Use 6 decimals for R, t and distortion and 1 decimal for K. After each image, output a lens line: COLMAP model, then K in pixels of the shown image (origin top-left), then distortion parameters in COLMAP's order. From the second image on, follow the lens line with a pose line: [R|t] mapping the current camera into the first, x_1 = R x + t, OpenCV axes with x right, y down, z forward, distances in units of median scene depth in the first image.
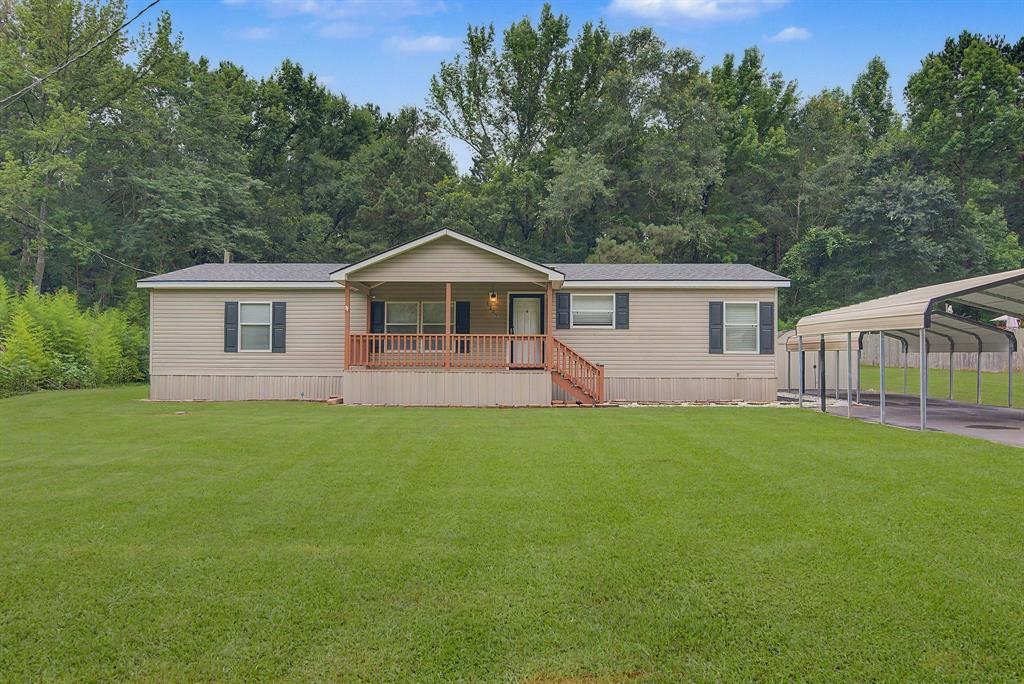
lens RADIAL K [[781.3, 0, 512.0], [0, 781.3, 342.0], [0, 0, 1]] dist [0.007006, 0.004363]
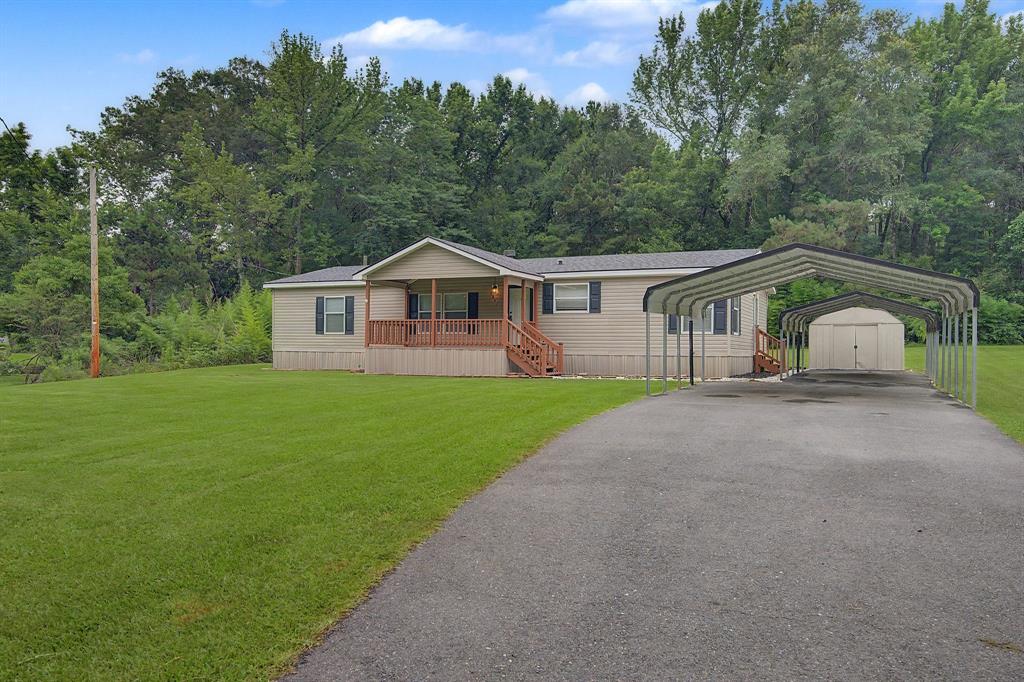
lens RADIAL K [[781.3, 0, 512.0], [0, 781.3, 341.0], [0, 0, 1]] dist [0.007006, 0.004363]
pose [[0.923621, -0.000327, -0.383308, 0.462456], [0.008189, 0.999788, 0.018880, 0.001839], [0.383221, -0.020577, 0.923428, -0.116590]]
